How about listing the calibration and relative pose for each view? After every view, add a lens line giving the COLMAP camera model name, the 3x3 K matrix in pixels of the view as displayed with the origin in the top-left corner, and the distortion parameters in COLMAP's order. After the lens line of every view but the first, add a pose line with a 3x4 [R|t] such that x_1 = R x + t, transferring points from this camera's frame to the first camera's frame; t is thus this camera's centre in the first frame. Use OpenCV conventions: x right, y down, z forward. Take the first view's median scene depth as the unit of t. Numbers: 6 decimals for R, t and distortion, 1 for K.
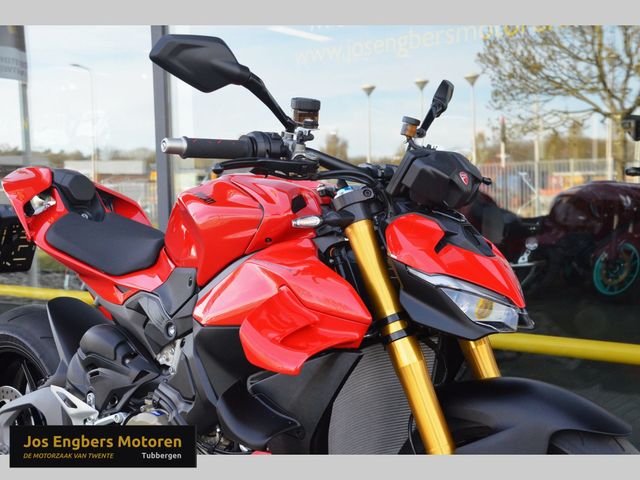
lens RADIAL K [[838.0, 0, 320.0], [0, 838.0, 240.0], [0, 0, 1]] dist [0.019439, 0.039114]
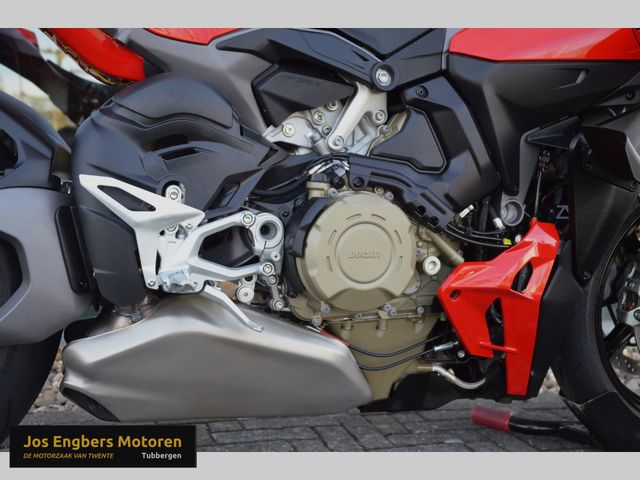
lens RADIAL K [[782.9, 0, 320.0], [0, 782.9, 240.0], [0, 0, 1]] dist [0.004249, 0.291477]
pose [[0.553845, -0.026074, 0.832211, -0.801886], [-0.024417, 0.998571, 0.047536, 0.227685], [-0.832262, -0.046648, 0.552417, 0.720920]]
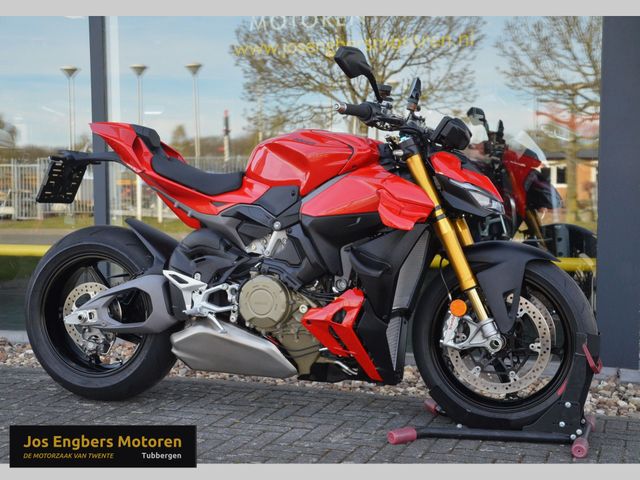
lens RADIAL K [[886.9, 0, 302.6], [0, 886.9, 239.2], [0, 0, 1]] dist [0.017769, 0.706985]
pose [[0.948244, 0.004623, 0.317510, -0.707231], [-0.005220, 0.999986, 0.001029, 0.141396], [-0.317501, -0.002634, 0.948254, -0.654150]]
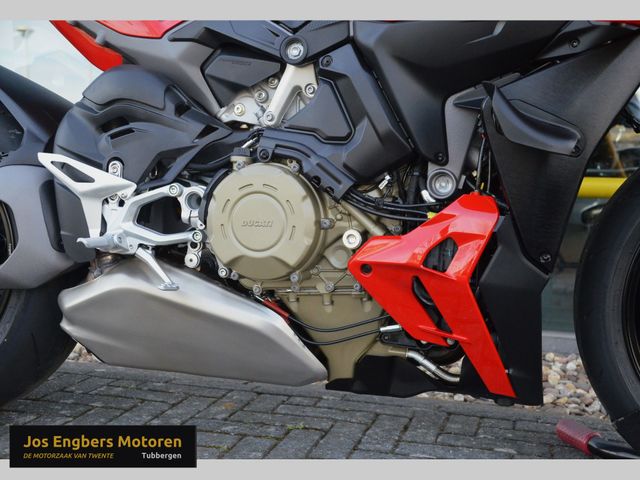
lens RADIAL K [[782.9, 0, 320.0], [0, 782.9, 240.0], [0, 0, 1]] dist [0.004249, 0.291477]
pose [[0.912621, 0.010104, 0.408681, -0.453878], [-0.029108, 0.998763, 0.040310, 0.256535], [-0.407768, -0.048684, 0.911787, 0.403000]]
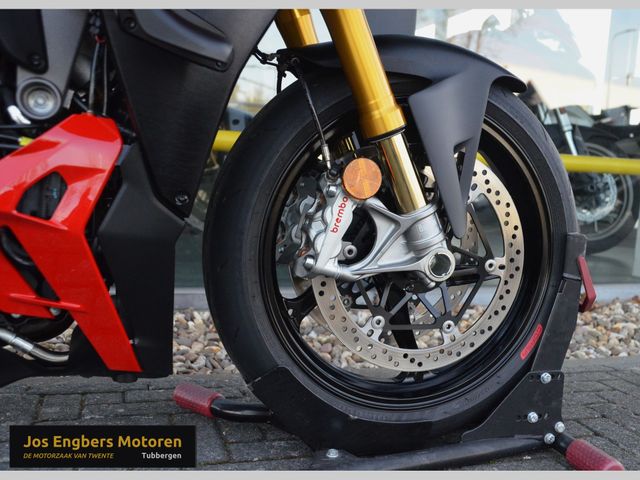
lens RADIAL K [[746.3, 0, 364.9], [0, 746.3, 242.4], [0, 0, 1]] dist [-0.023293, 0.210450]
pose [[0.524696, -0.039776, 0.850360, -0.379783], [-0.042903, 0.996403, 0.073079, 0.279420], [-0.850208, -0.074827, 0.521102, 0.552322]]
